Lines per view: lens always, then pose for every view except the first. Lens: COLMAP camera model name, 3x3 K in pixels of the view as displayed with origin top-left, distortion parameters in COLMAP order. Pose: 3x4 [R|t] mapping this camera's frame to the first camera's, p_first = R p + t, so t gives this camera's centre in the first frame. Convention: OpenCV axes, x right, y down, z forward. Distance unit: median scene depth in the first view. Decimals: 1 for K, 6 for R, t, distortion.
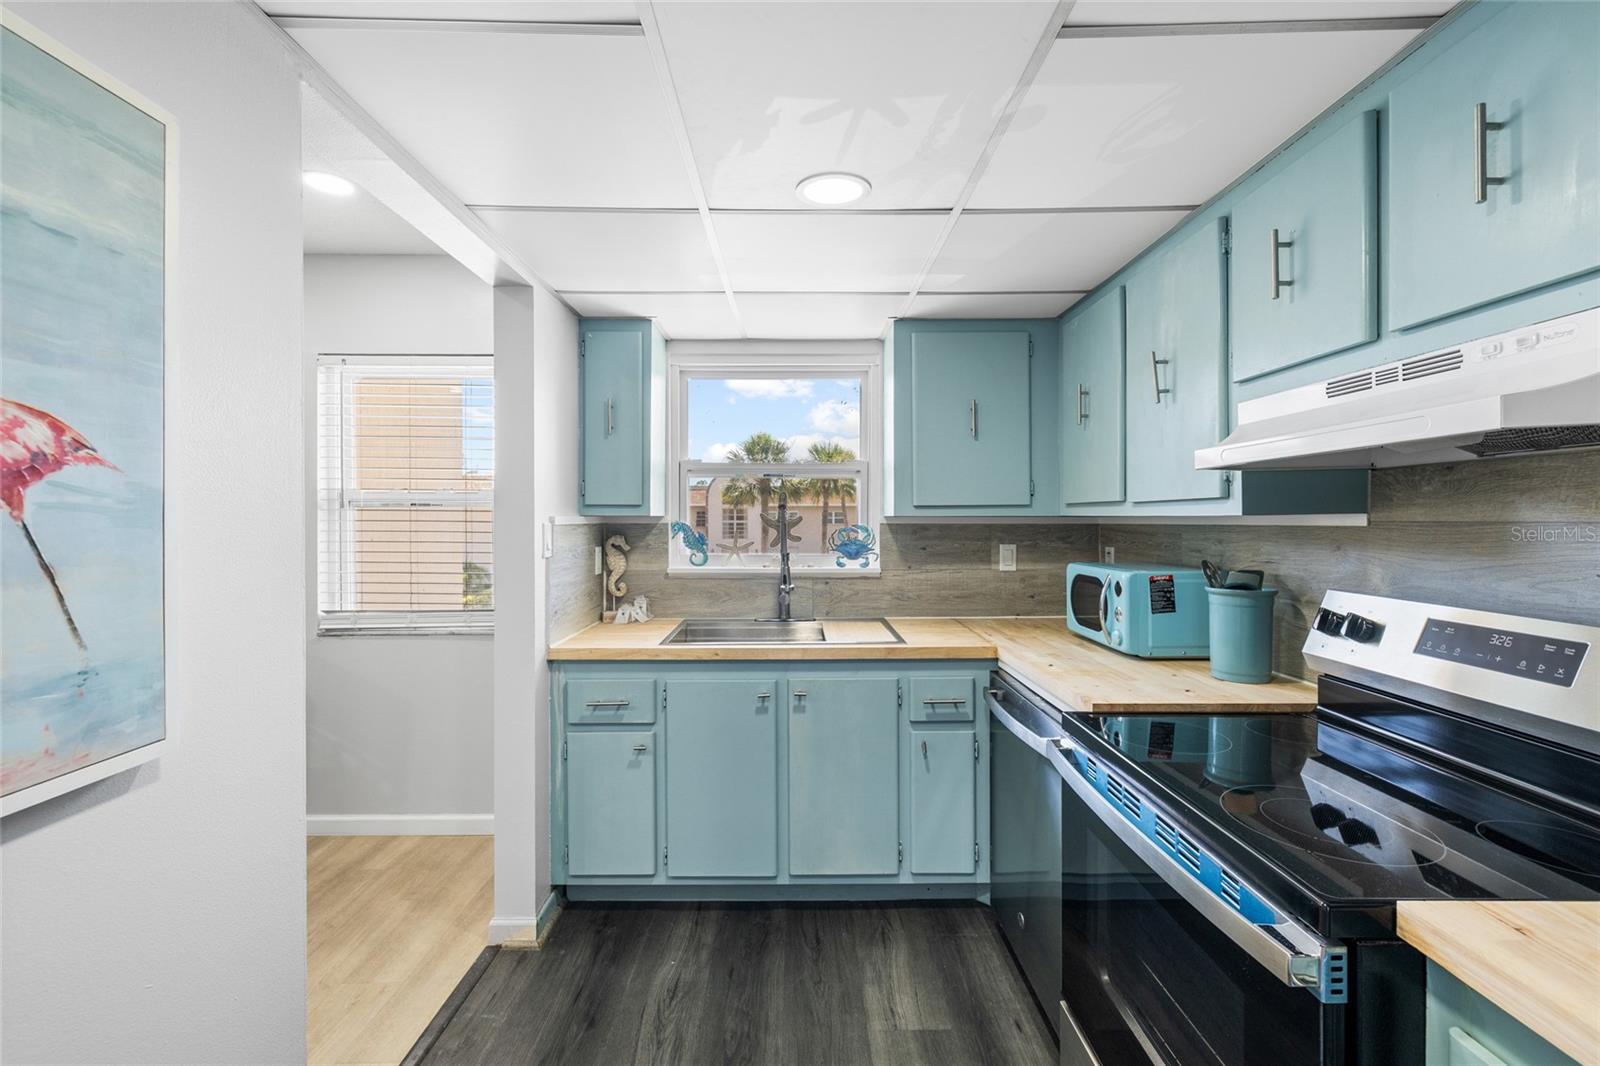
lens RADIAL K [[672.9, 0, 802.0], [0, 672.9, 523.4], [0, 0, 1]] dist [-0.003934, 0.000810]
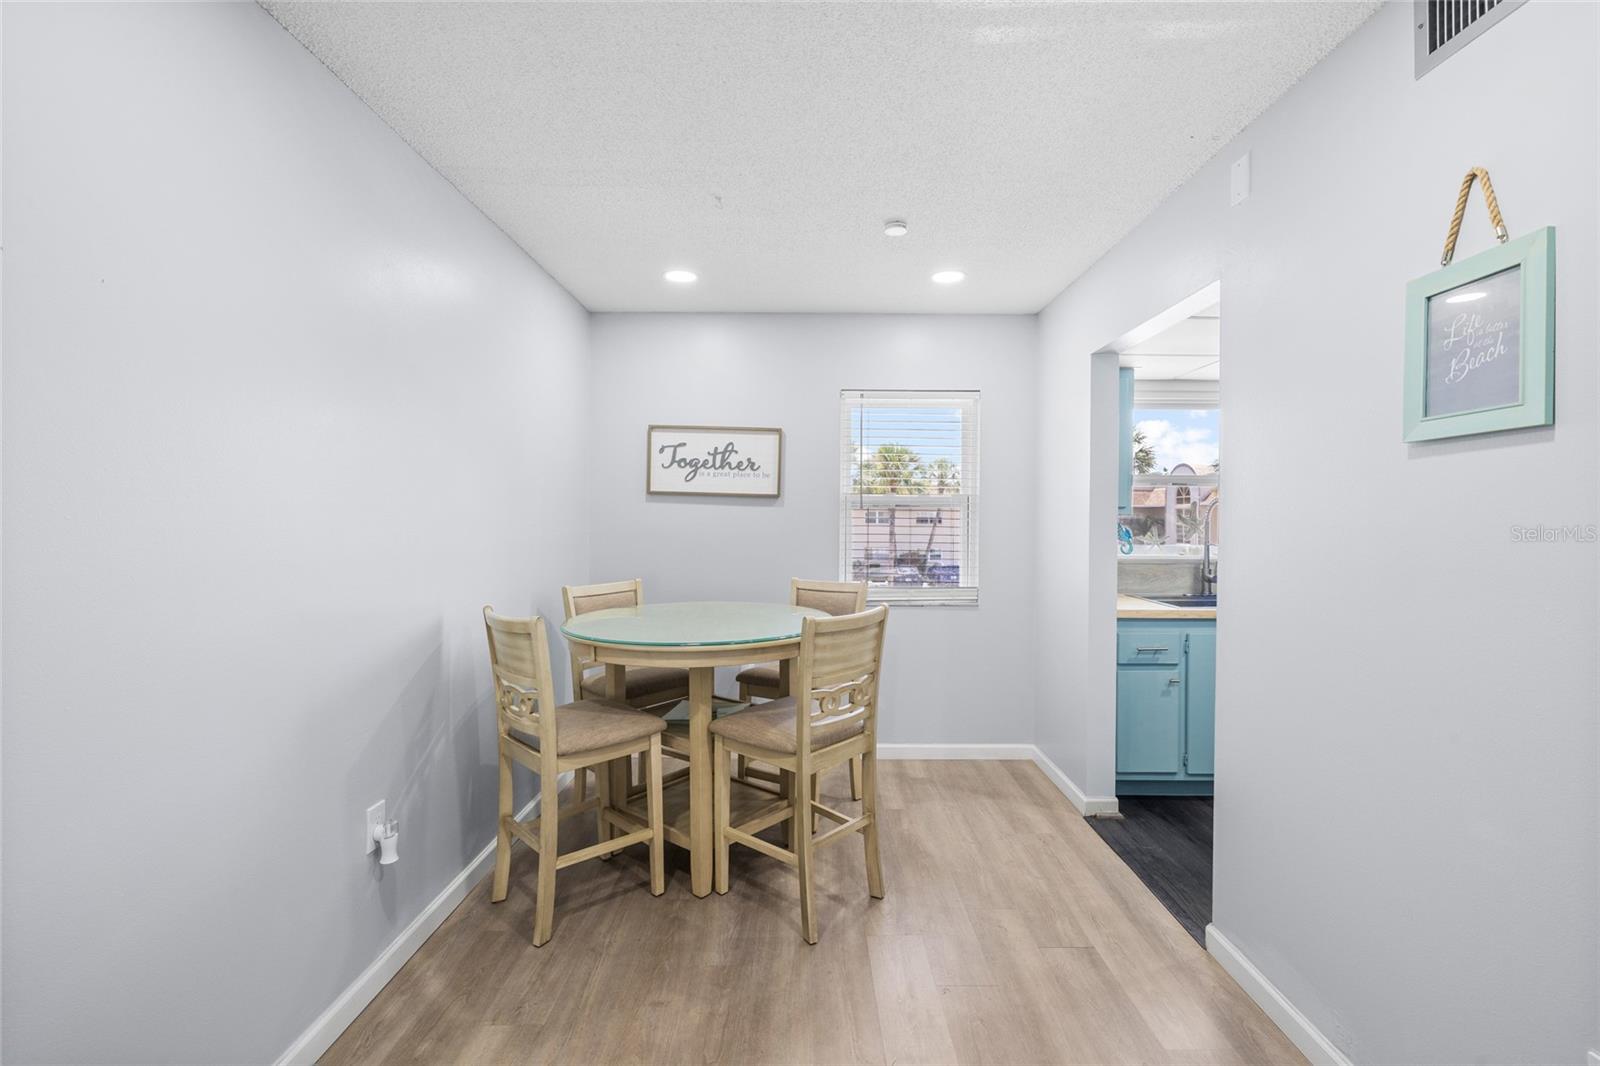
lens RADIAL K [[710.4, 0, 798.8], [0, 710.4, 524.4], [0, 0, 1]] dist [-0.008399, 0.000110]
pose [[0.999913, 0.004772, -0.012263, -0.987803], [-0.004749, 0.999987, 0.001967, 0.008296], [0.012272, -0.001908, 0.999923, -0.476664]]
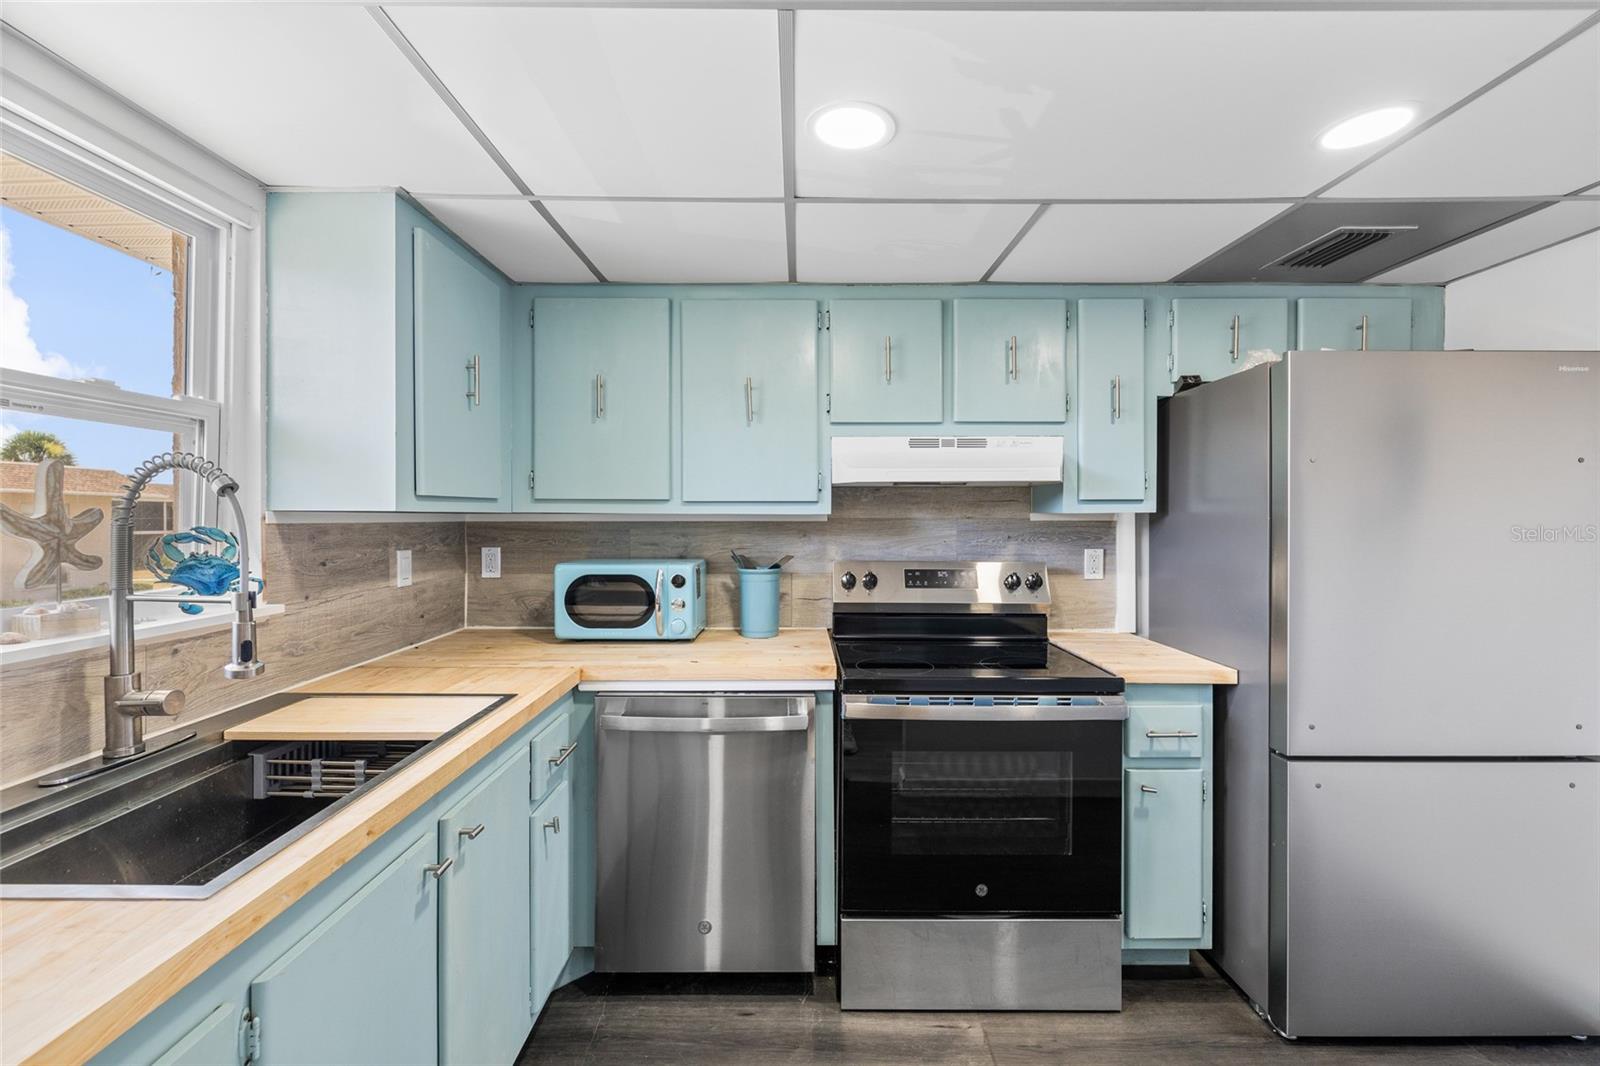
lens RADIAL K [[672.9, 0, 799.7], [0, 672.9, 525.0], [0, 0, 1]] dist [-0.003934, 0.000810]
pose [[0.008928, -0.013007, 0.999876, -0.537639], [0.003925, 0.999908, 0.012972, -0.005421], [-0.999952, 0.003809, 0.008979, 0.710569]]
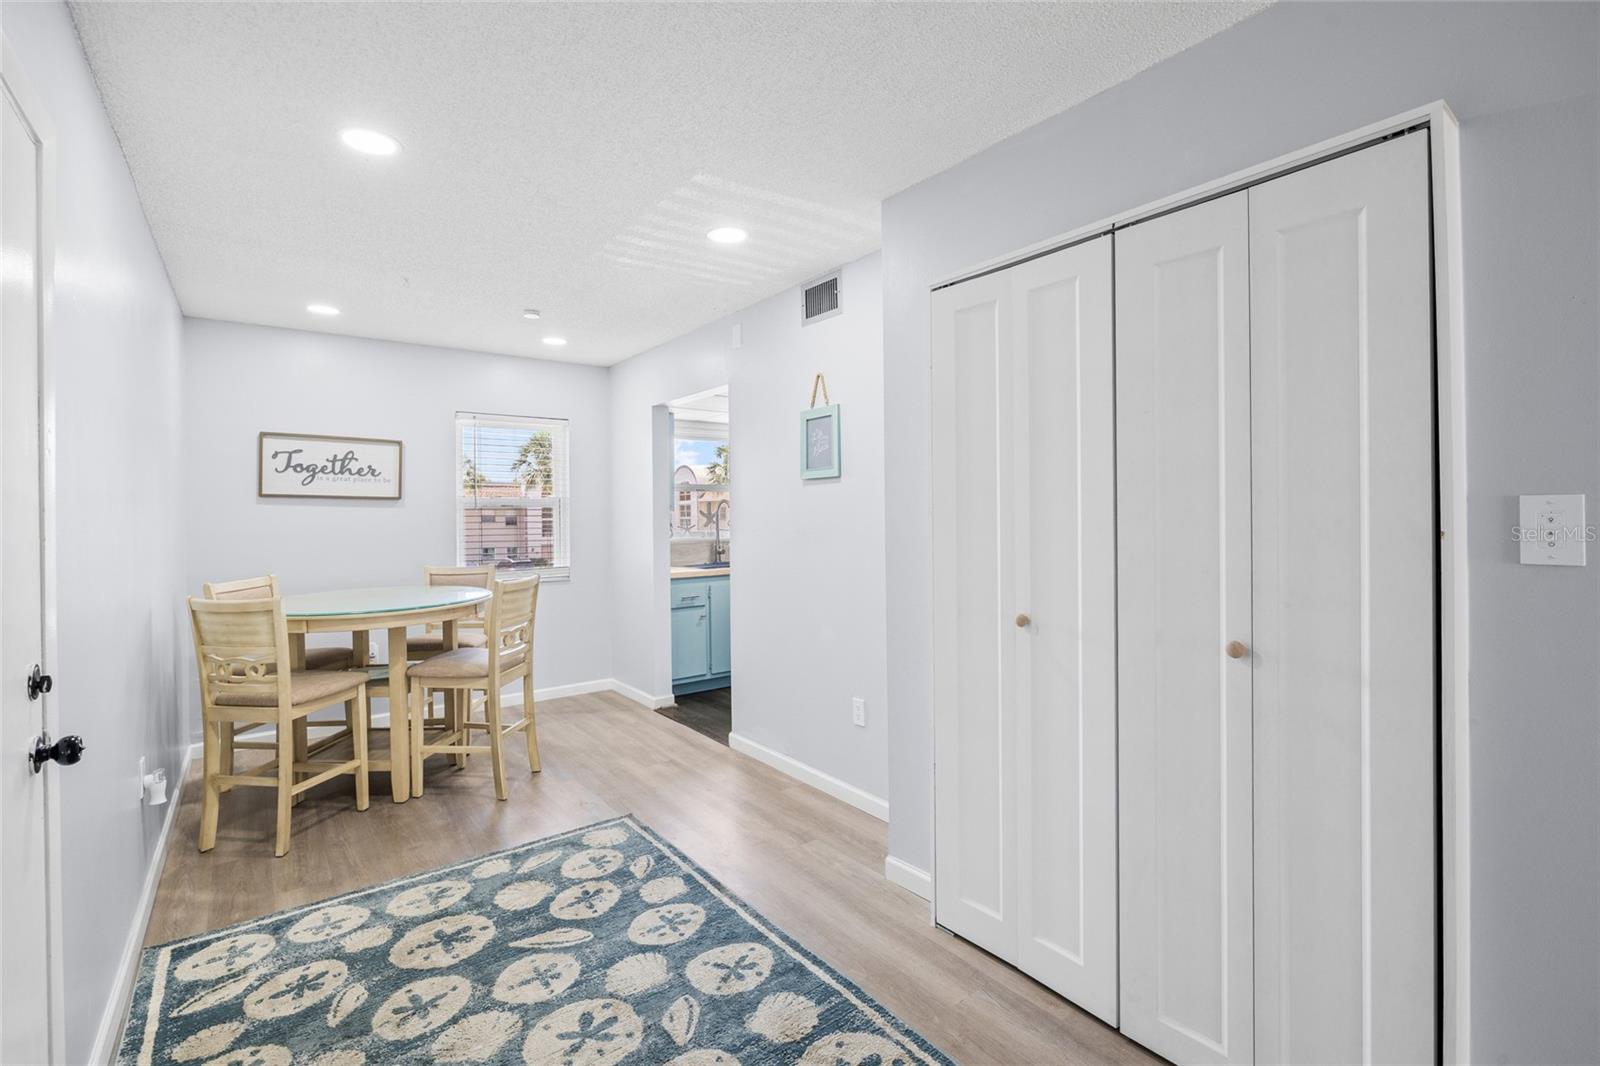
lens RADIAL K [[710.4, 0, 804.1], [0, 710.4, 521.7], [0, 0, 1]] dist [-0.008399, 0.000110]
pose [[0.794198, -0.015653, 0.607457, -1.370715], [0.015197, 0.999867, 0.005896, 0.014496], [-0.607469, 0.004549, 0.794330, -1.047498]]
